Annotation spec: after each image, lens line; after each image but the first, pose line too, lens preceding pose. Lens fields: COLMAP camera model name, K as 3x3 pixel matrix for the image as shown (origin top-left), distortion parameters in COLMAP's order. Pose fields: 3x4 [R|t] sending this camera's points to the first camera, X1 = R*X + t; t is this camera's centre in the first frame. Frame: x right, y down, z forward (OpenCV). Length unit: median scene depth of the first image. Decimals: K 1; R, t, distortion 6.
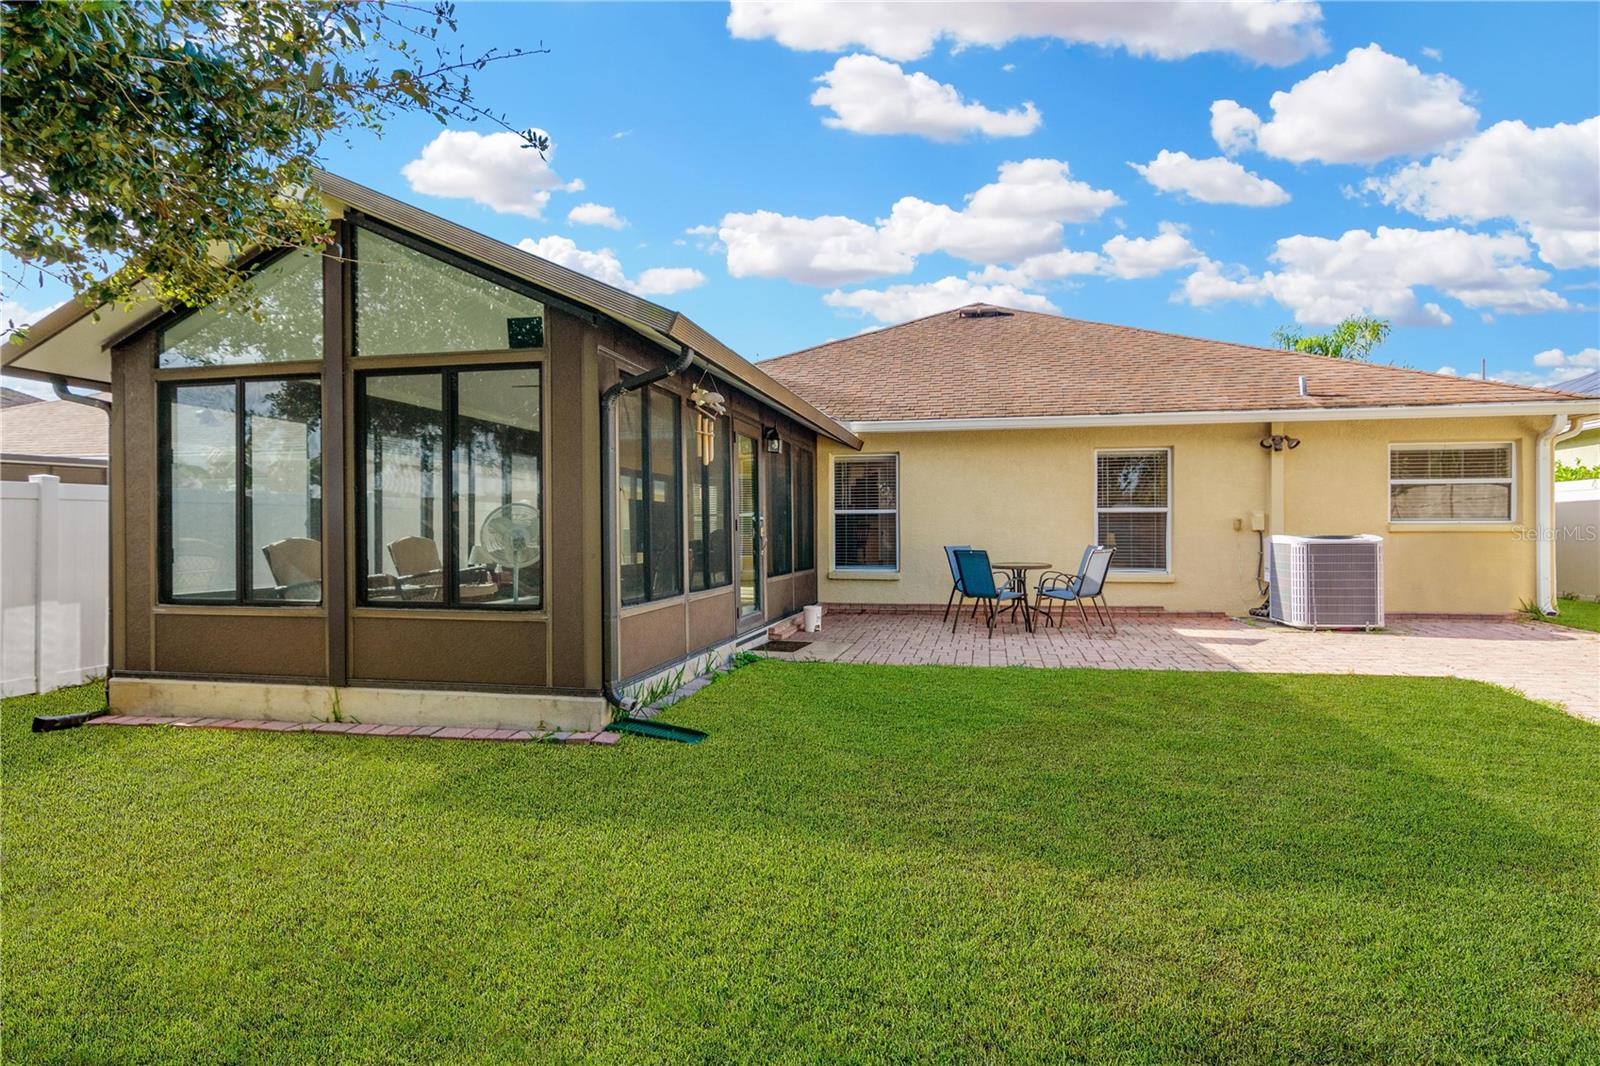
lens RADIAL K [[790.3, 0, 799.9], [0, 790.3, 515.9], [0, 0, 1]] dist [-0.000429, 0.001704]
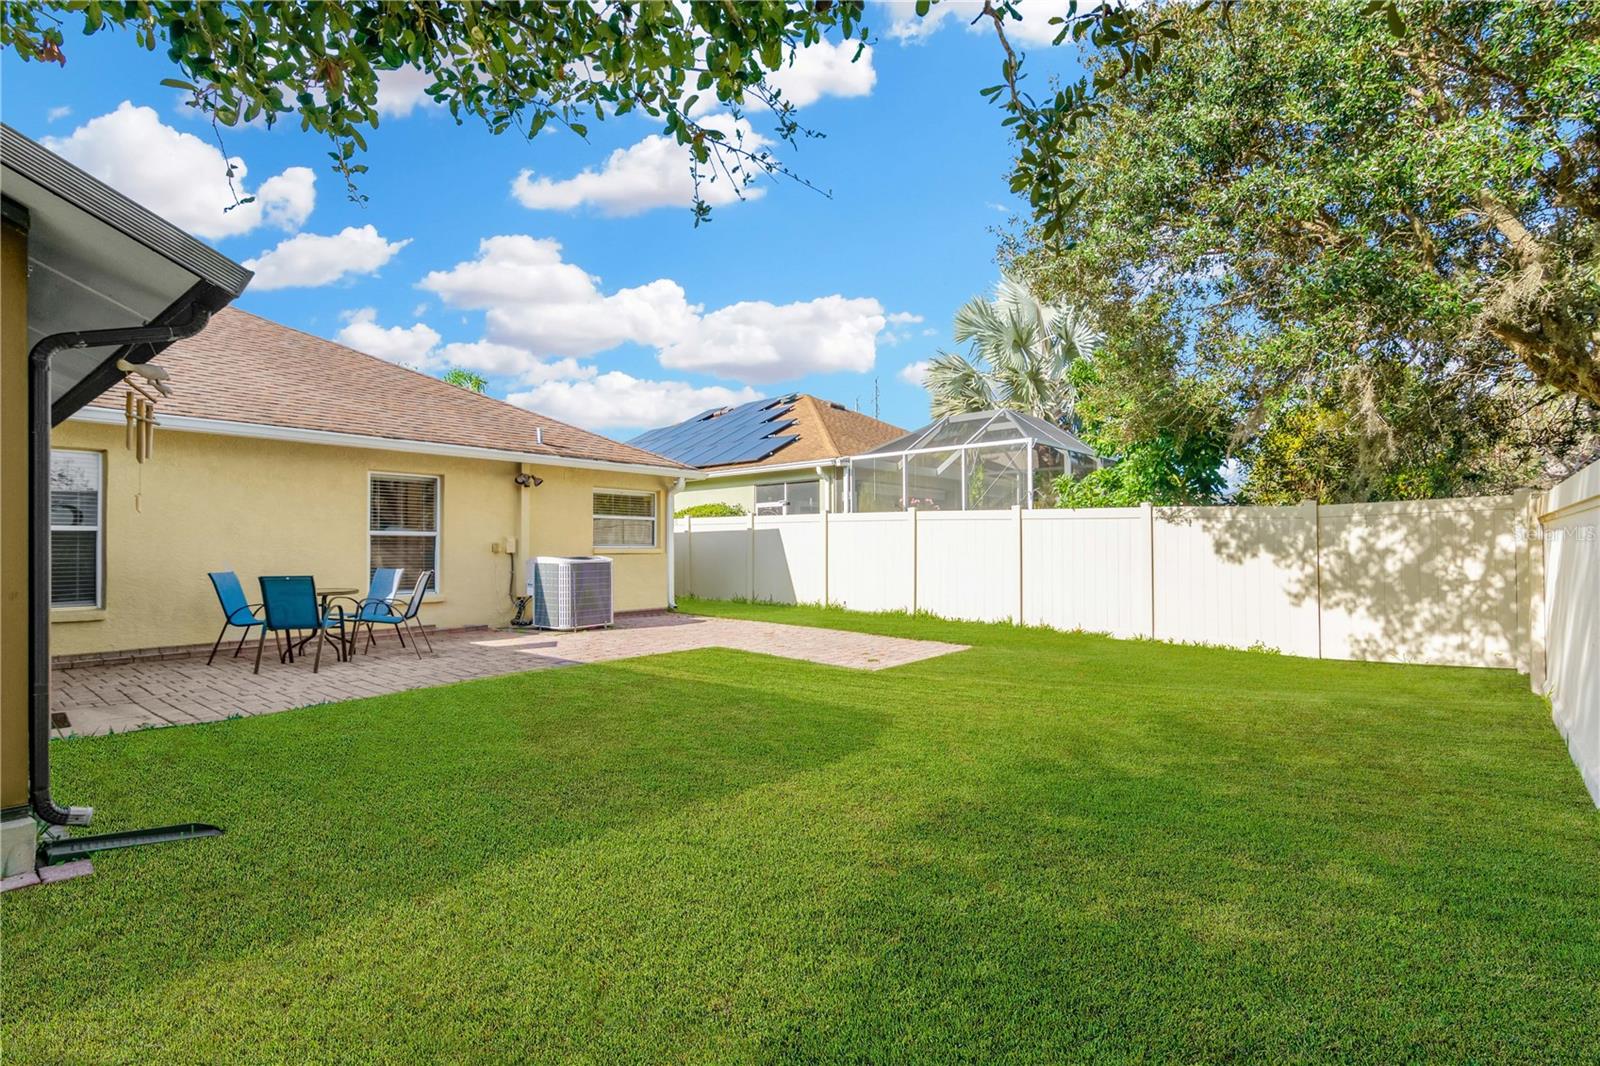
lens RADIAL K [[790.3, 0, 799.9], [0, 790.3, 515.9], [0, 0, 1]] dist [-0.000429, 0.001704]
pose [[0.457825, 0.039468, 0.888166, -0.280784], [-0.012739, 0.999203, -0.037835, 0.002180], [-0.888951, 0.006007, 0.457963, 0.080290]]
